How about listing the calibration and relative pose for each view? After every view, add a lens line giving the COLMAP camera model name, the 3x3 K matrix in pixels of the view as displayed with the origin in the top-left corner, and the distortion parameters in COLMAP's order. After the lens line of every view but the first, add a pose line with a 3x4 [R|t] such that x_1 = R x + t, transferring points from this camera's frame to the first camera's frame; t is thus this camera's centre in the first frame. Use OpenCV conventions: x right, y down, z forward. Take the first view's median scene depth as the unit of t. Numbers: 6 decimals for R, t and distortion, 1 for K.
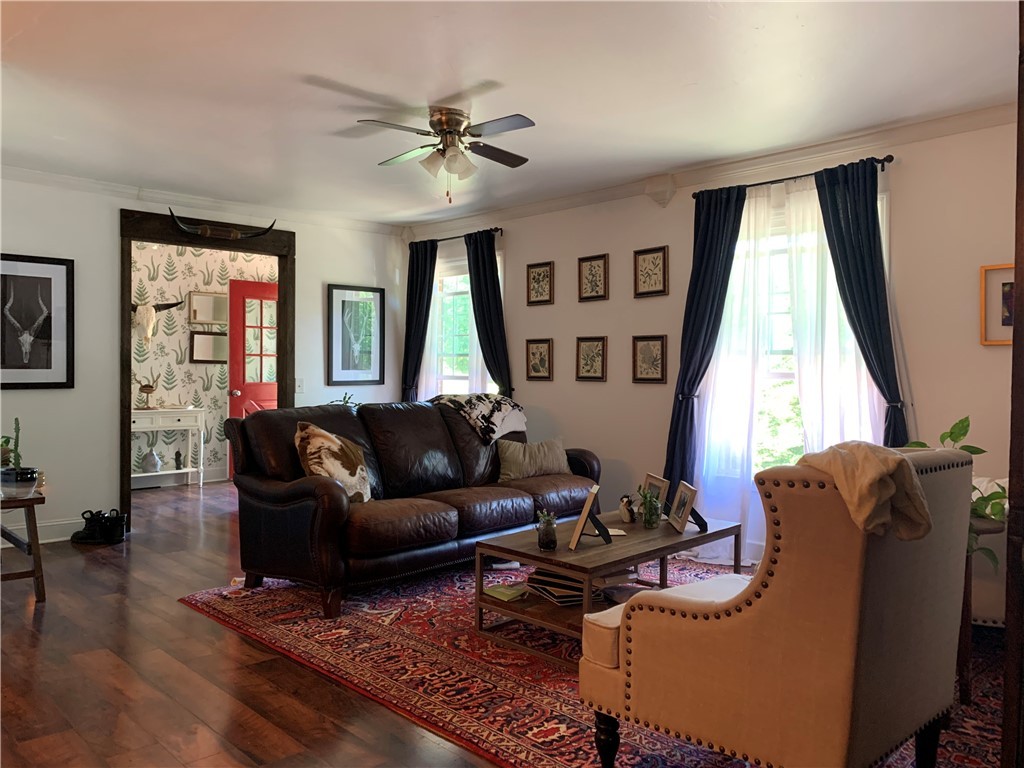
lens RADIAL K [[784.7, 0, 516.8], [0, 784.7, 380.8], [0, 0, 1]] dist [0.083583, -0.132105]
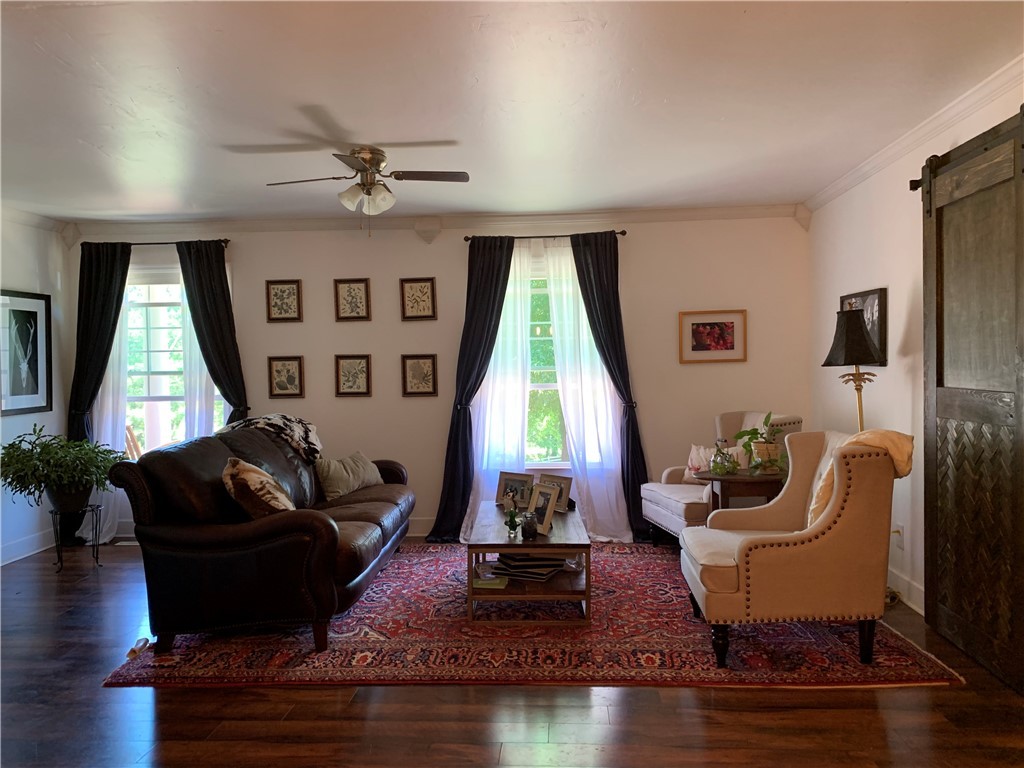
lens RADIAL K [[784.7, 0, 516.8], [0, 784.7, 380.8], [0, 0, 1]] dist [0.083583, -0.132105]
pose [[0.737203, -0.031840, 0.674920, -0.529783], [0.030991, 0.999431, 0.013299, -0.032373], [-0.674960, 0.011112, 0.737771, 0.072459]]
